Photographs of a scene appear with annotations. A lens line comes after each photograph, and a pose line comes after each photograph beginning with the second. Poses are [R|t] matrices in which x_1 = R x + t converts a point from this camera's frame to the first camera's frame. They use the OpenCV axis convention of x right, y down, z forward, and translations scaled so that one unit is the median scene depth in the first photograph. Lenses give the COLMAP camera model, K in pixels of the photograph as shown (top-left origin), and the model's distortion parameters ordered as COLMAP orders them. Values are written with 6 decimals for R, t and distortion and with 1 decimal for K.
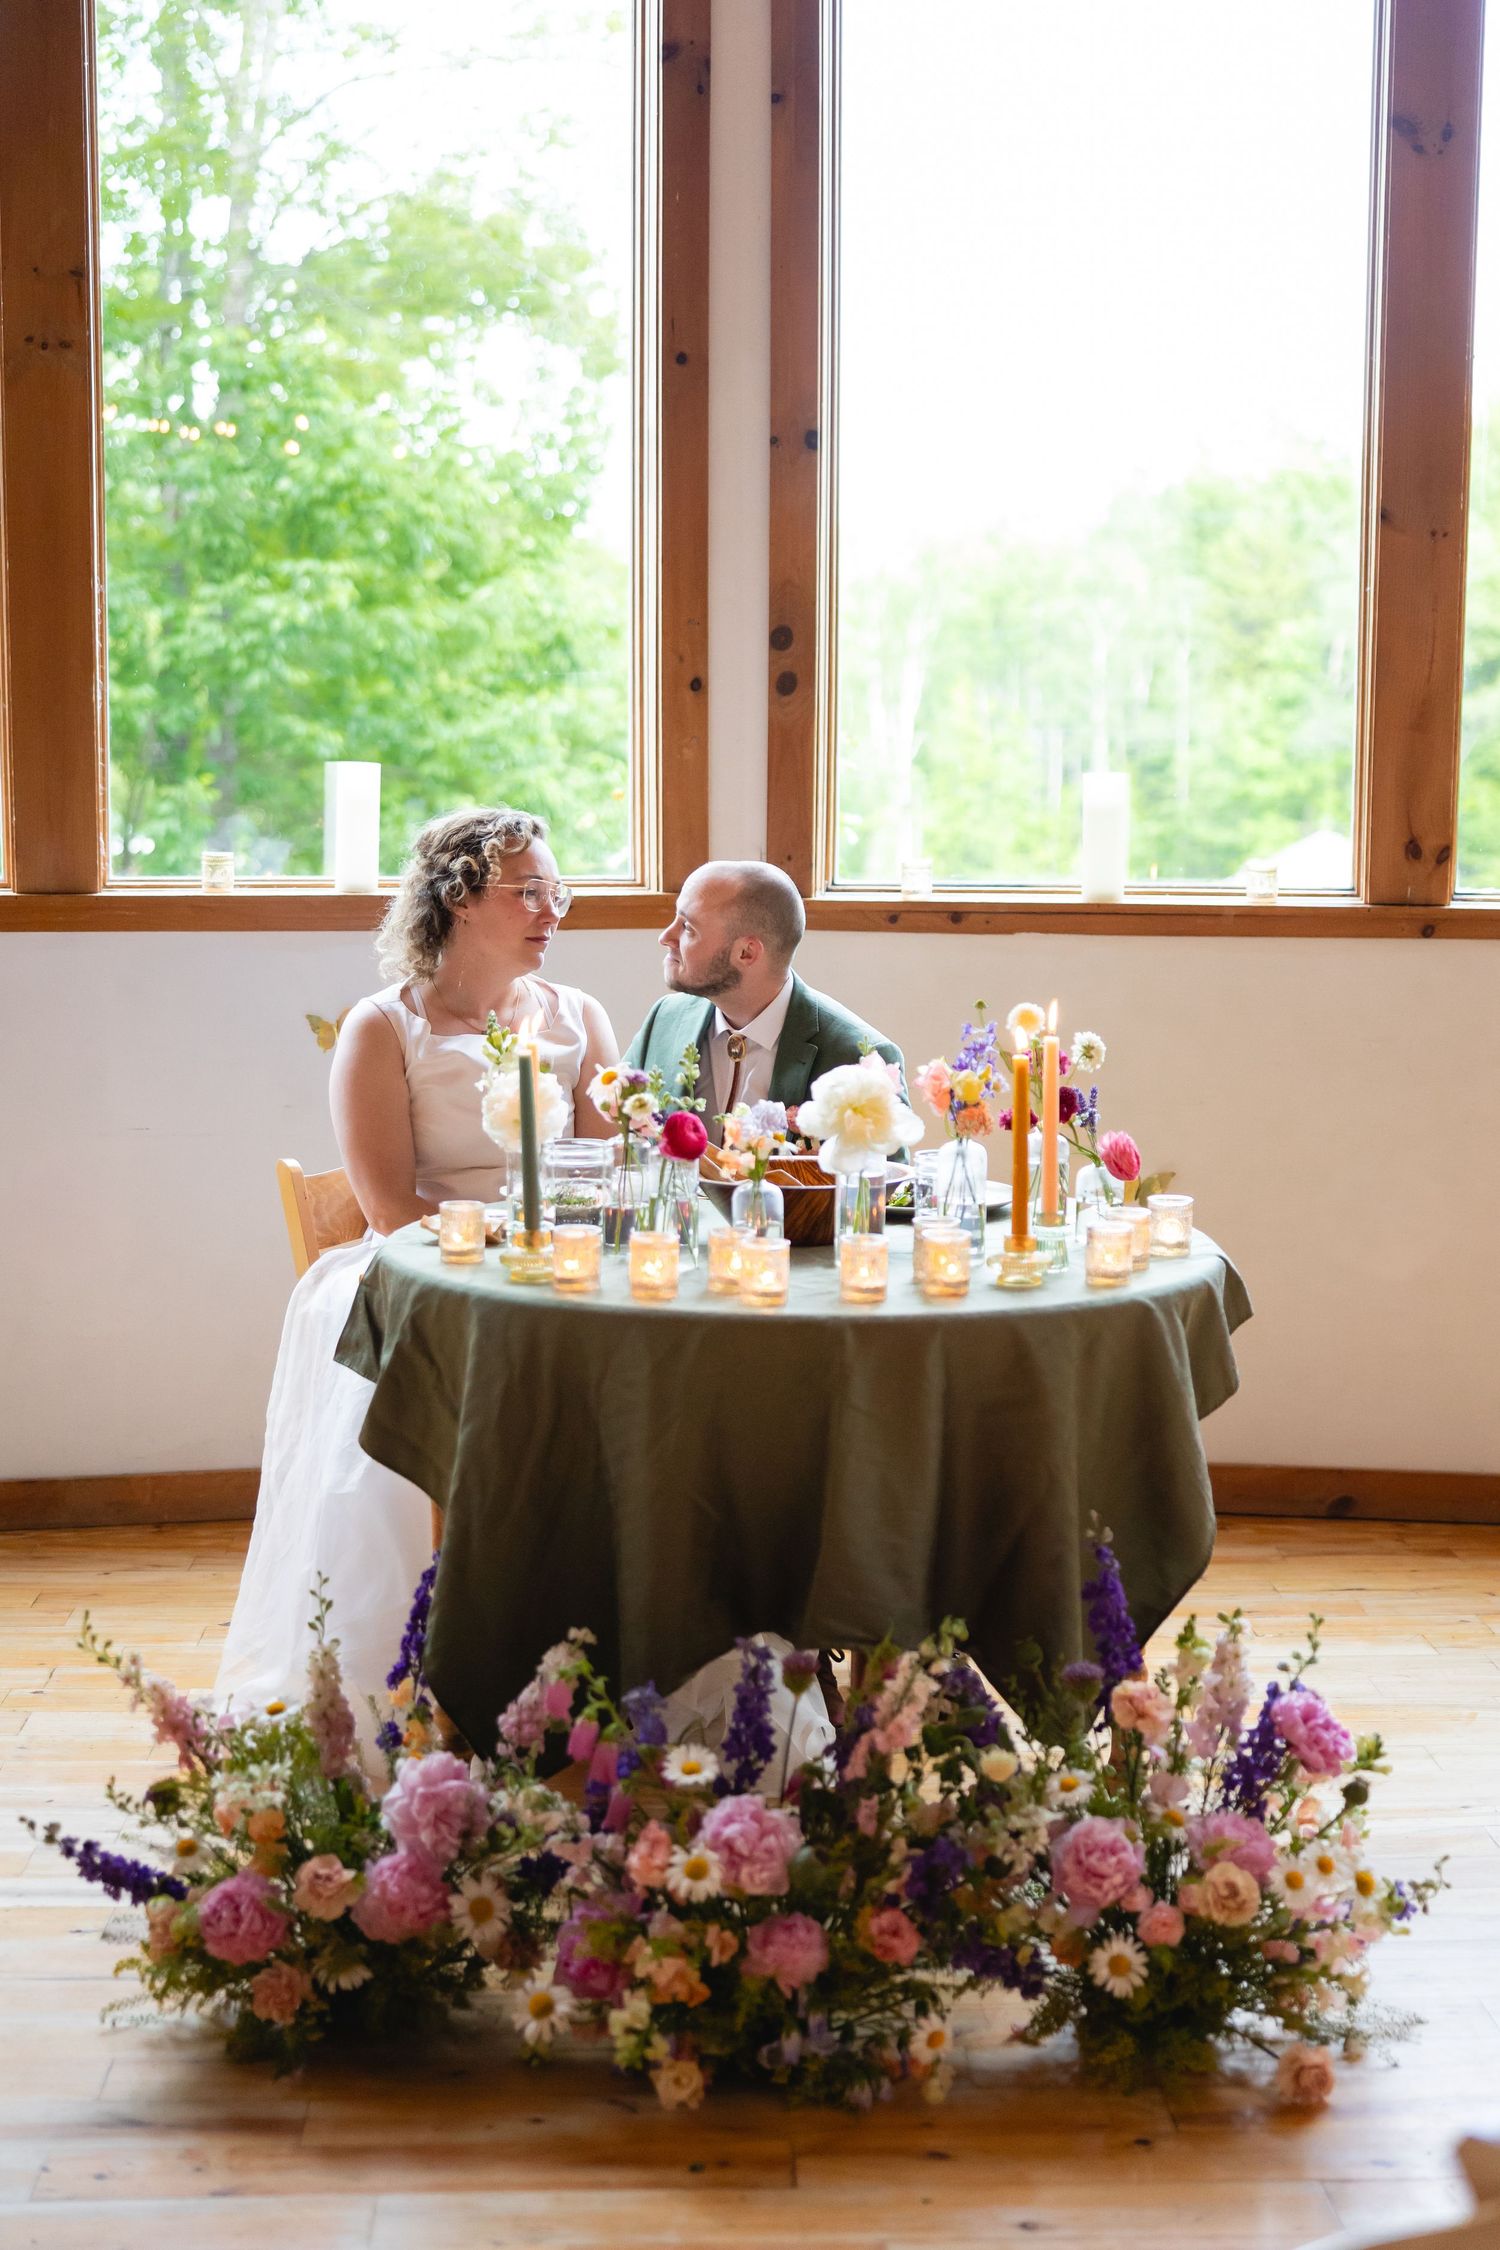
lens RADIAL K [[3215.4, 0, 750.0], [0, 3215.4, 1125.0], [0, 0, 1]] dist [0.000653, 0.013640]
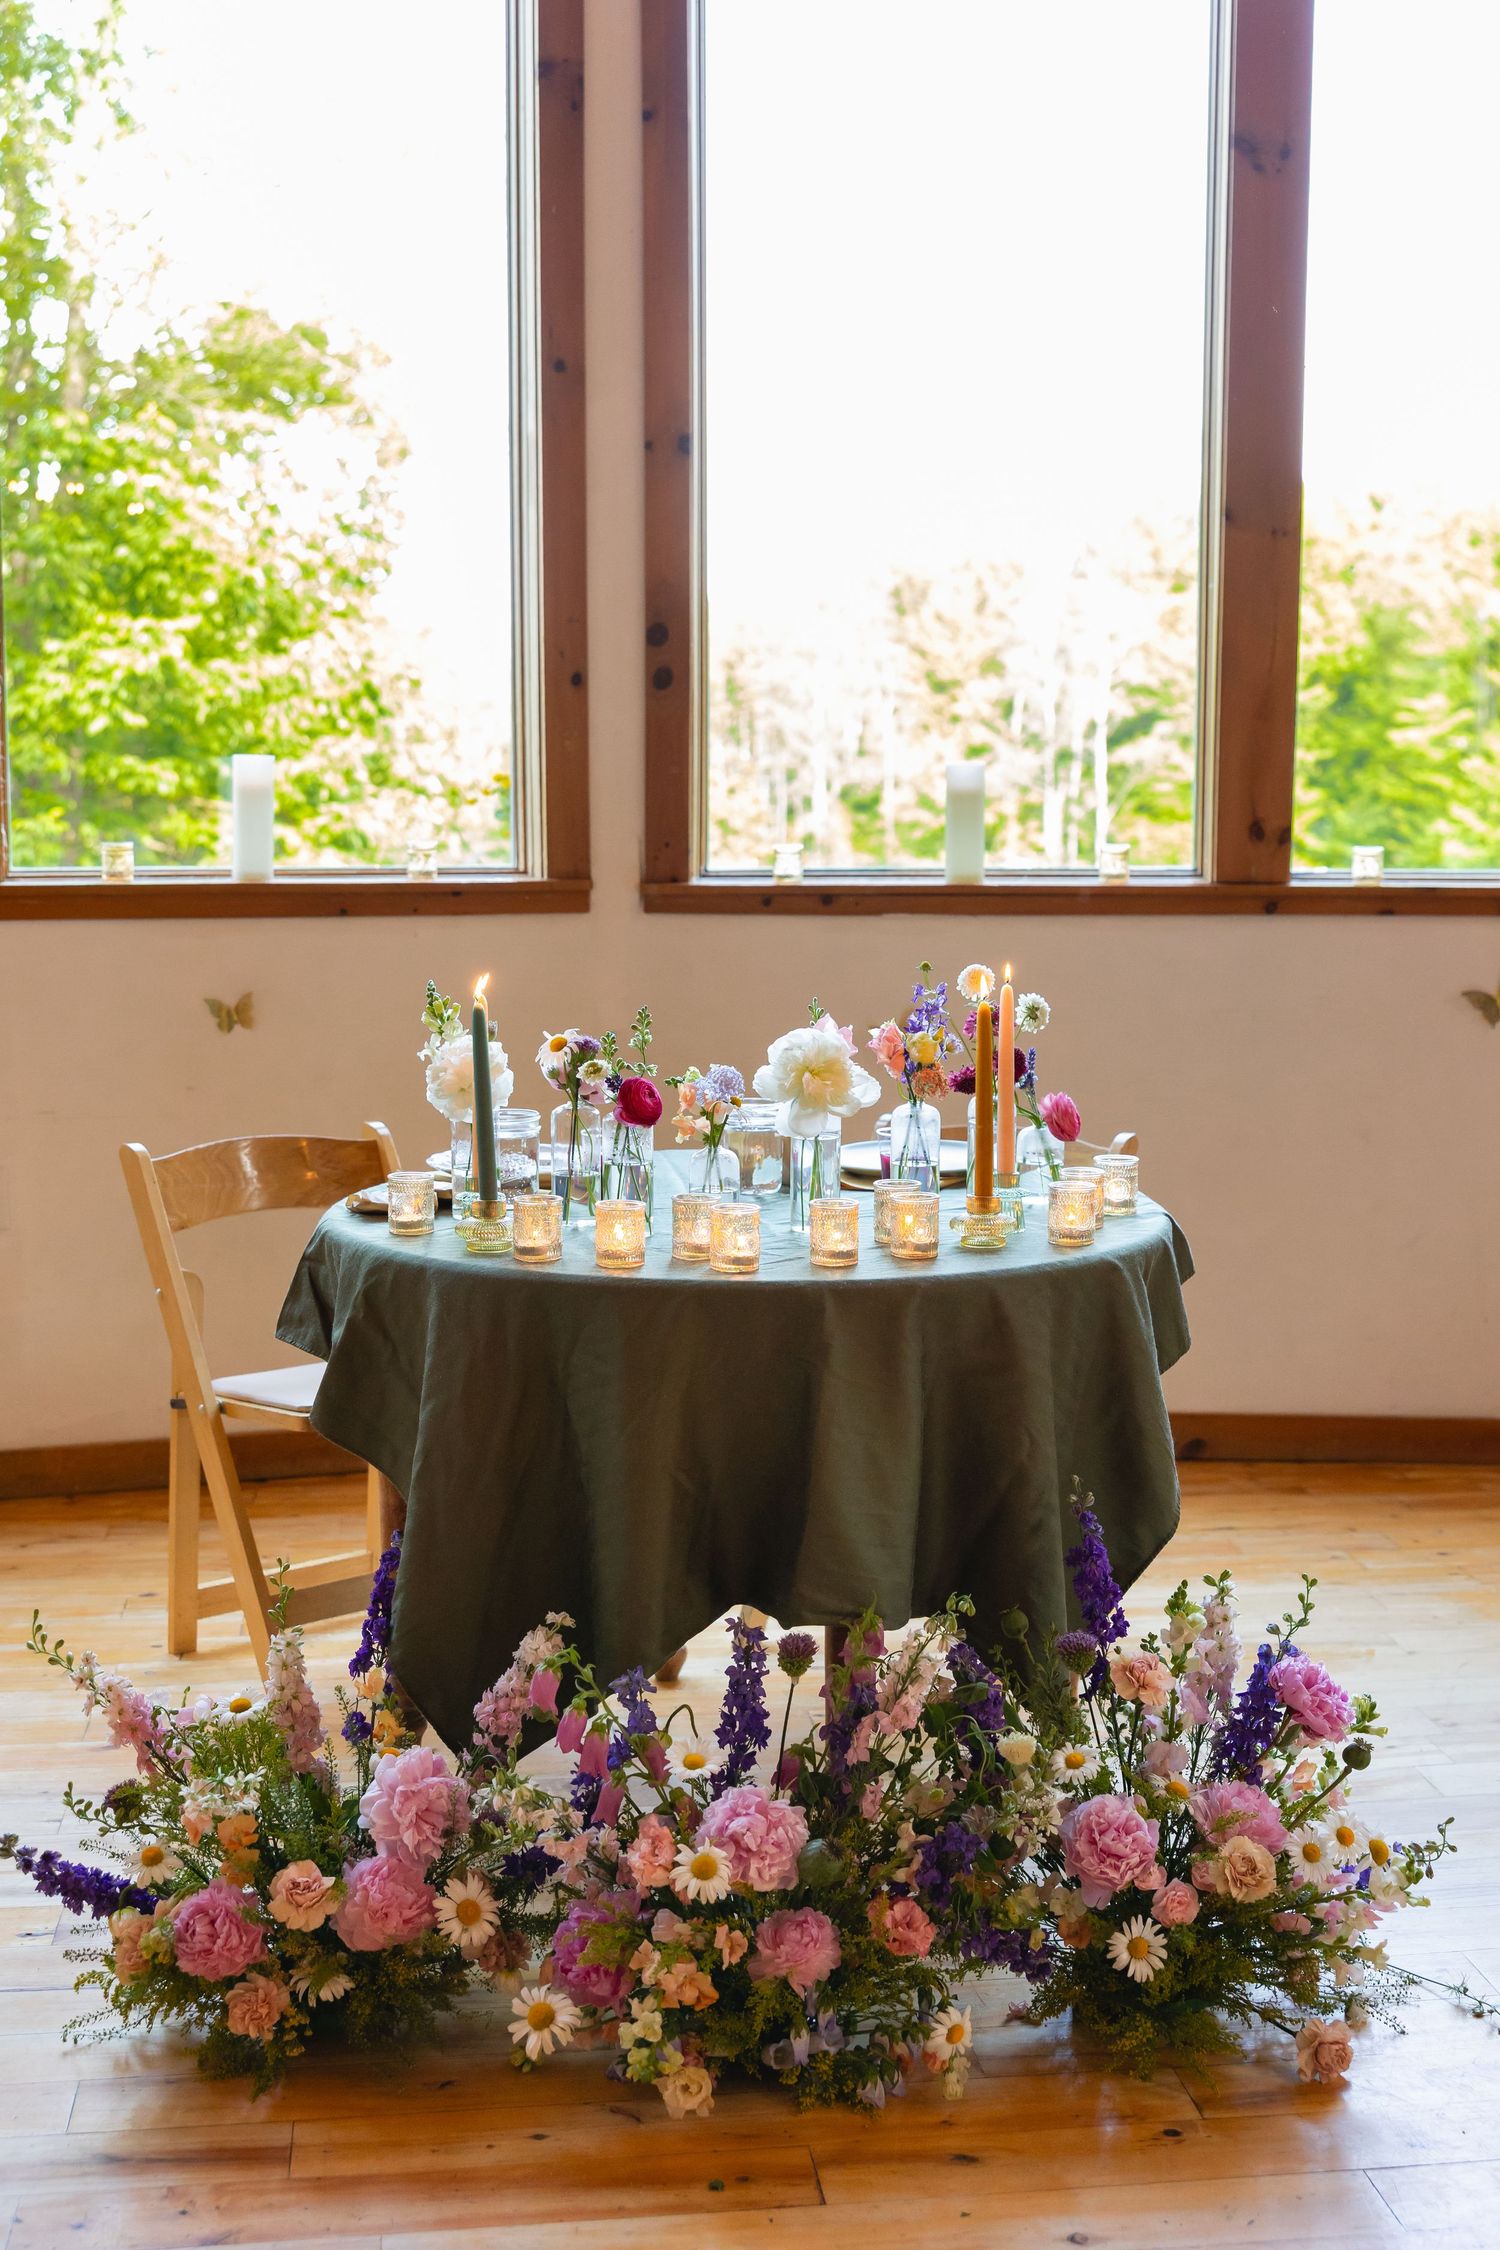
lens RADIAL K [[2771.4, 0, 750.0], [0, 2771.4, 1125.0], [0, 0, 1]] dist [-0.008479, -0.022700]
pose [[0.996802, -0.015890, 0.078321, -0.058574], [0.015533, 0.999866, 0.005165, 0.007370], [-0.078393, -0.003932, 0.996915, 0.169192]]
